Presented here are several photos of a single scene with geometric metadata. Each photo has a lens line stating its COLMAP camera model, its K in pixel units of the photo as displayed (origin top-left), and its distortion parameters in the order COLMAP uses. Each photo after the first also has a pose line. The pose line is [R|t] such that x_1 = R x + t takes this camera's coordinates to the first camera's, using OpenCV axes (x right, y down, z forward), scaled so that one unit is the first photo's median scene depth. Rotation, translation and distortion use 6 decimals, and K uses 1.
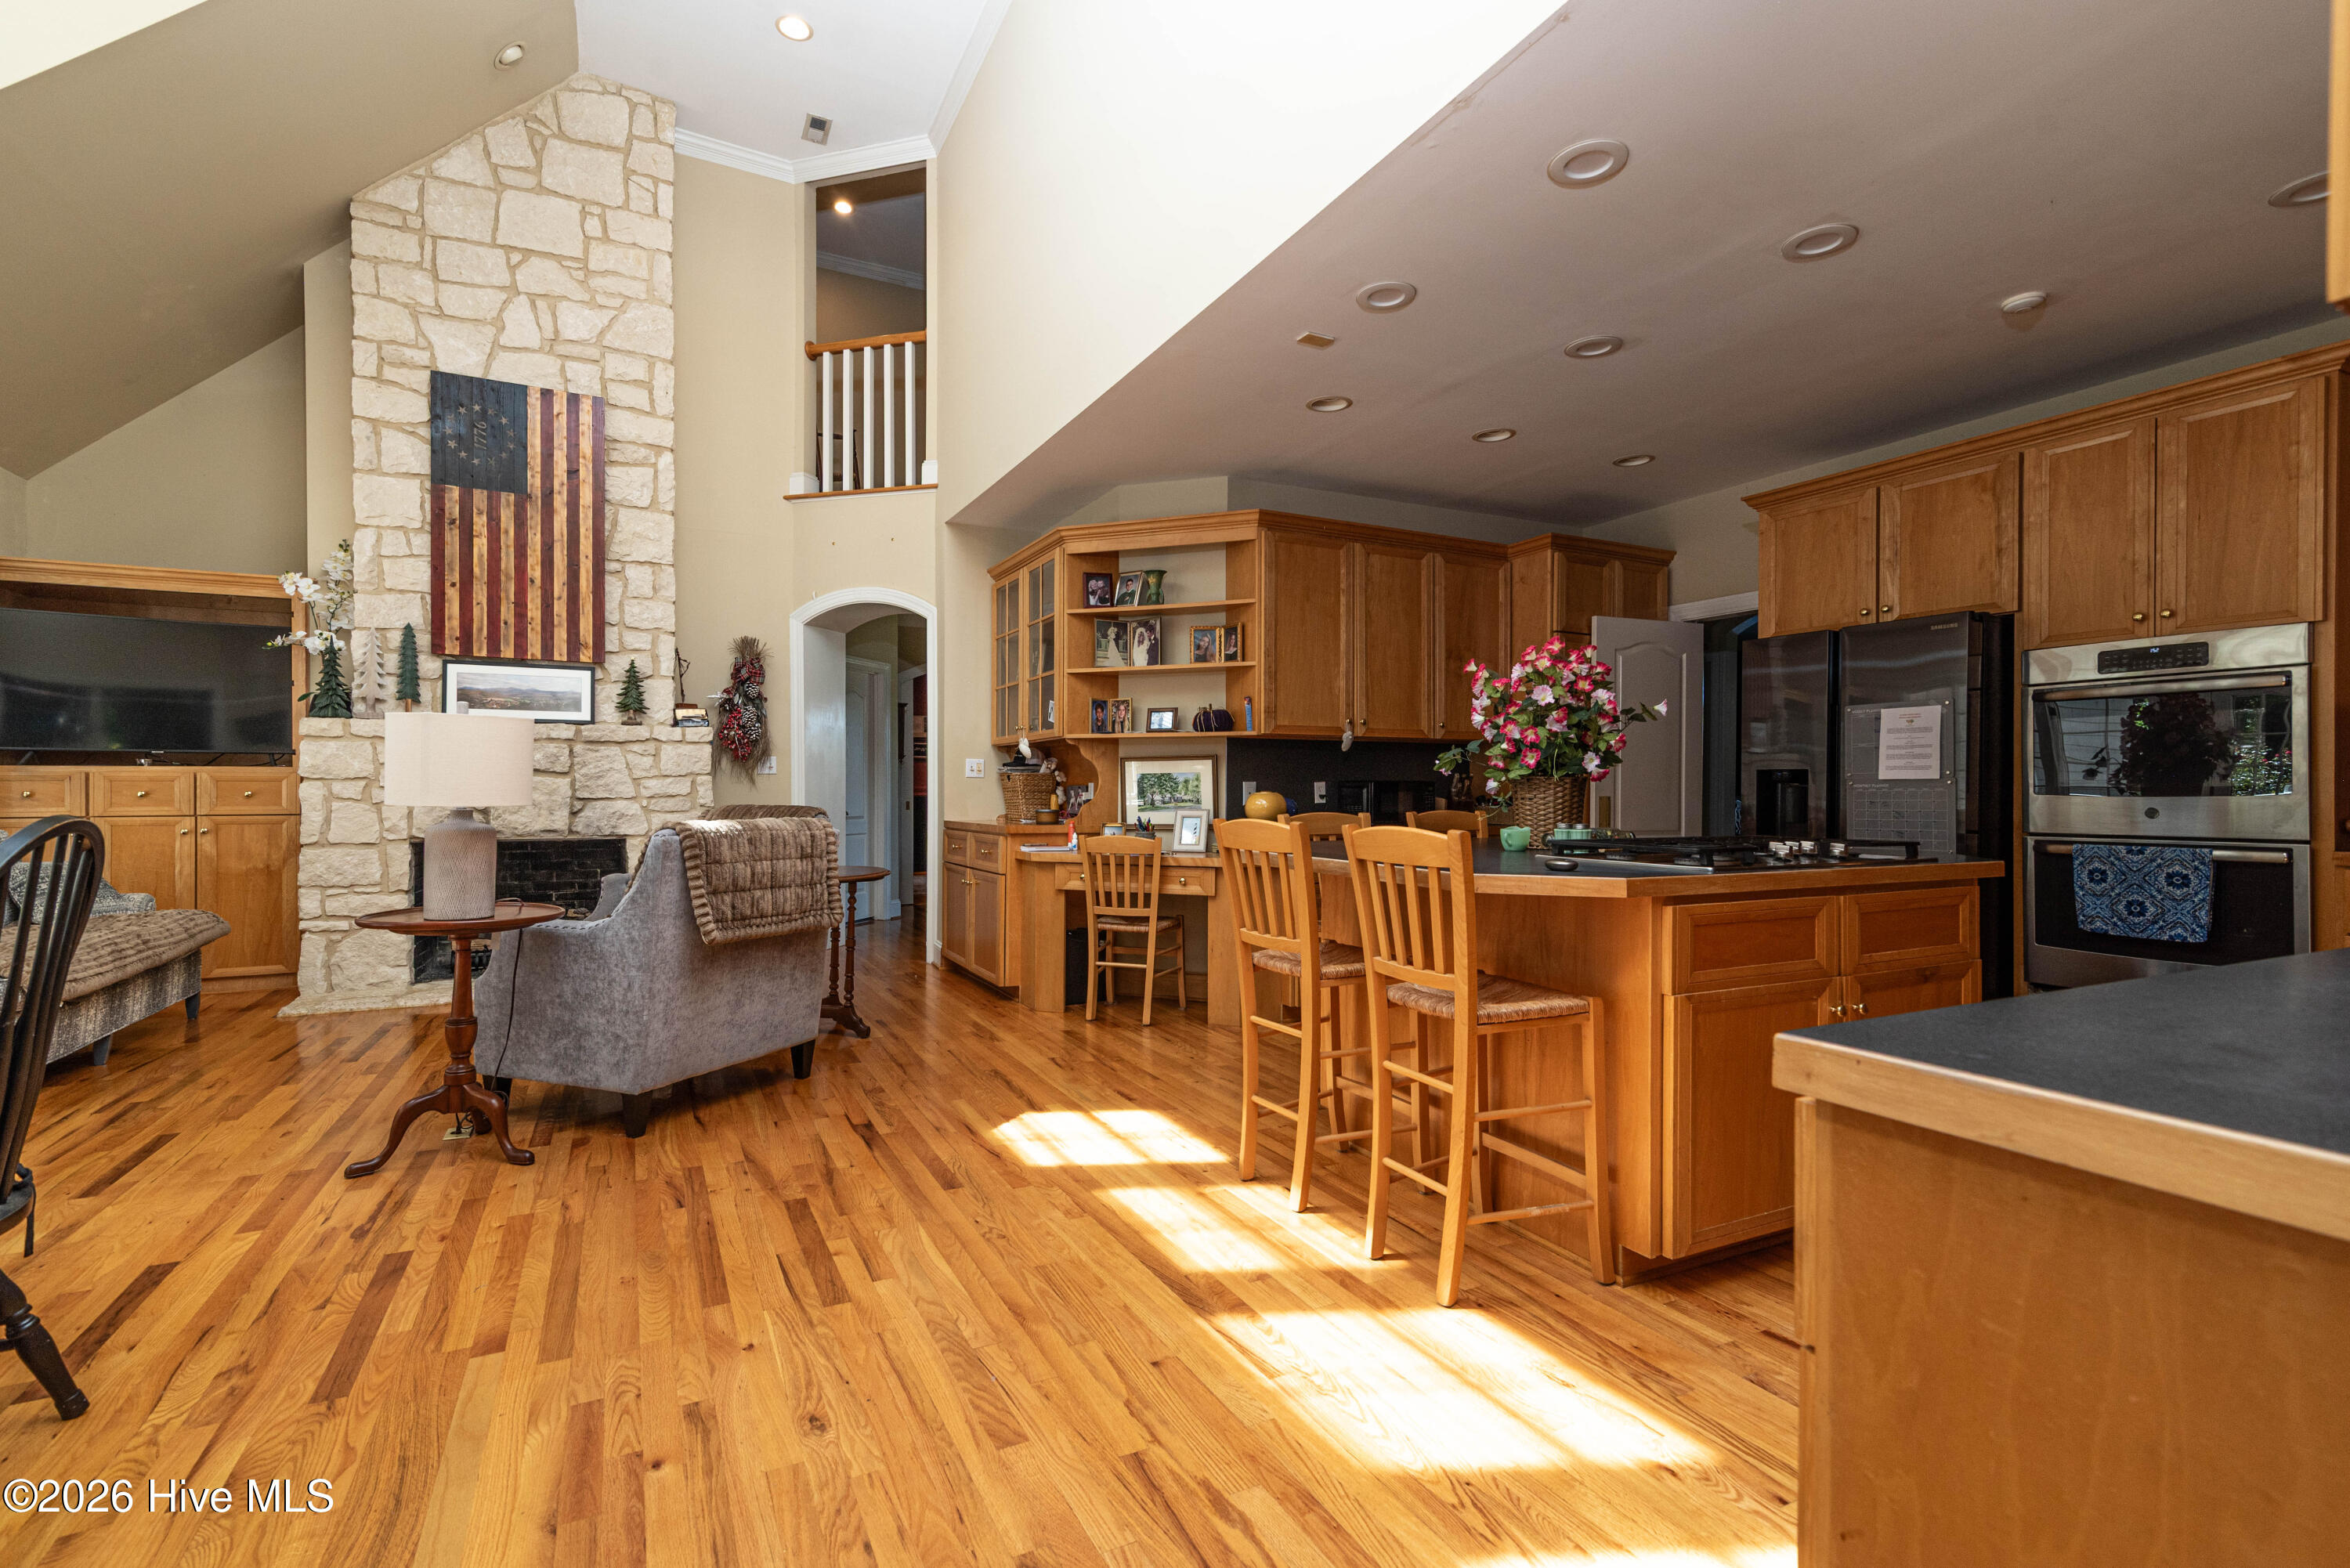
lens RADIAL K [[1081.7, 0, 1177.0], [0, 1081.7, 786.2], [0, 0, 1]] dist [0.021976, -0.002590]
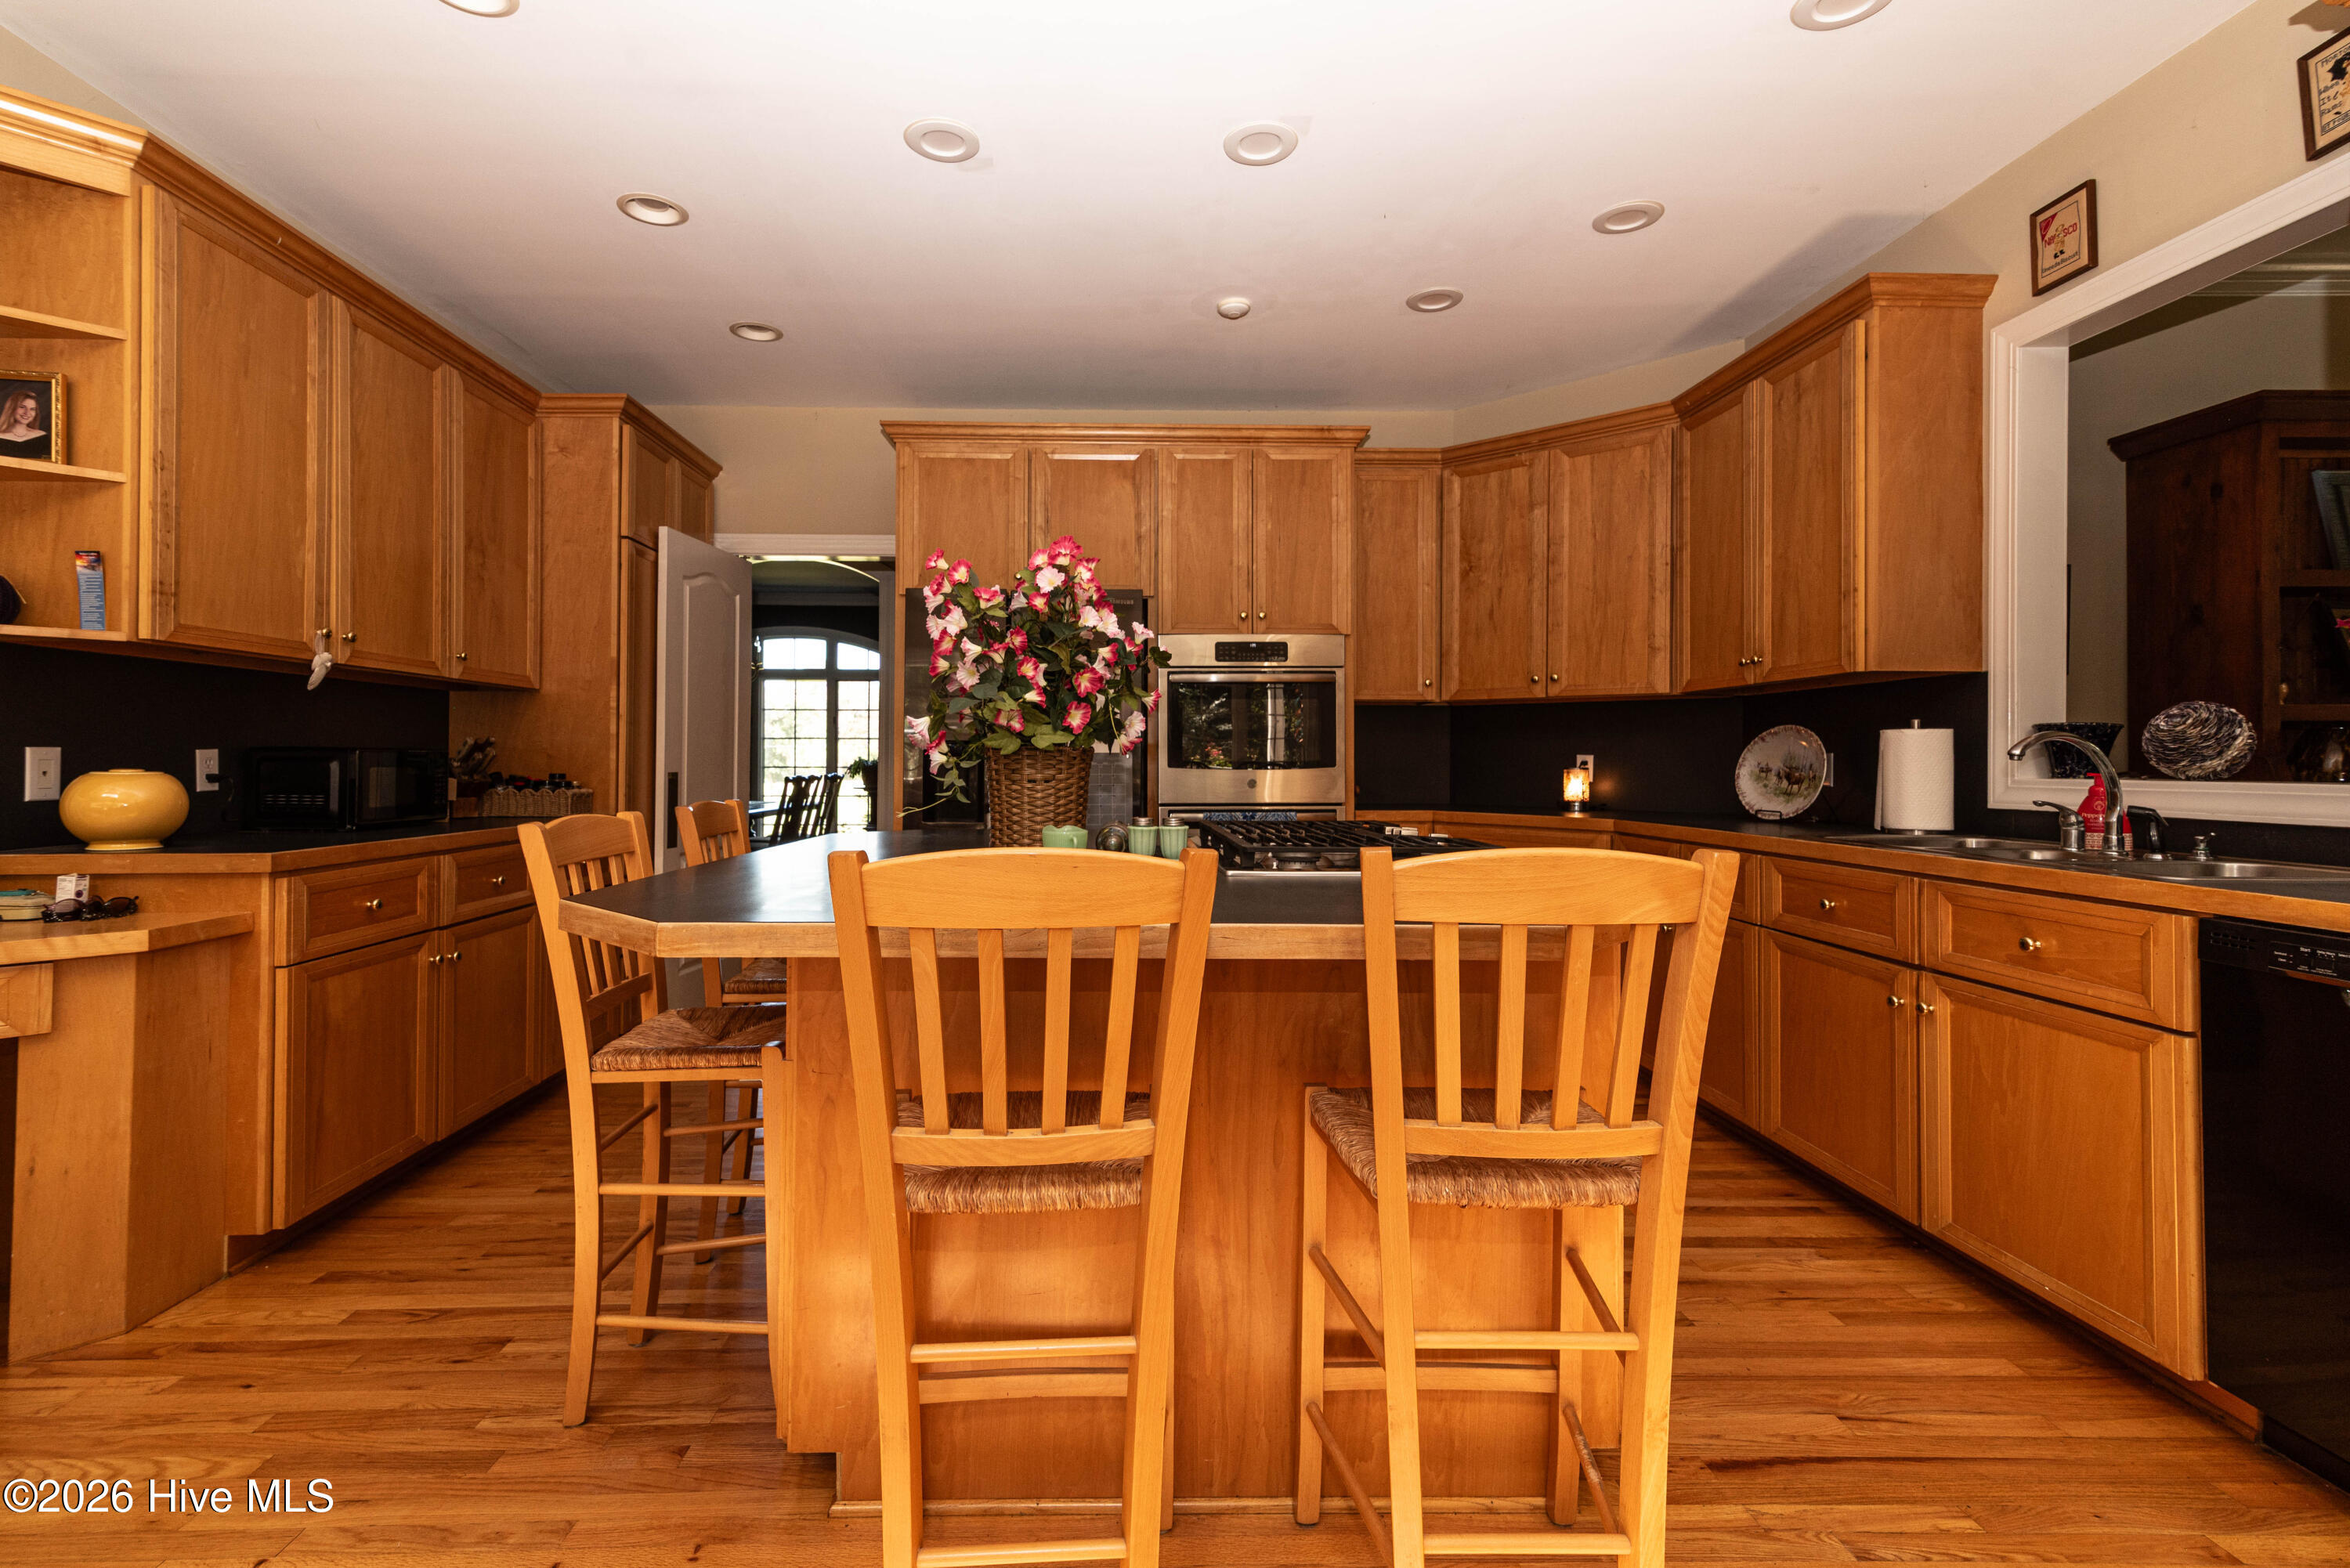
lens RADIAL K [[1081.7, 0, 1133.2], [0, 1081.7, 749.0], [0, 0, 1]] dist [0.021976, -0.002590]
pose [[0.441222, 0.010326, 0.897339, -0.143965], [-0.005882, 0.999946, -0.008615, -0.001702], [-0.897379, -0.001477, 0.441259, 0.422472]]
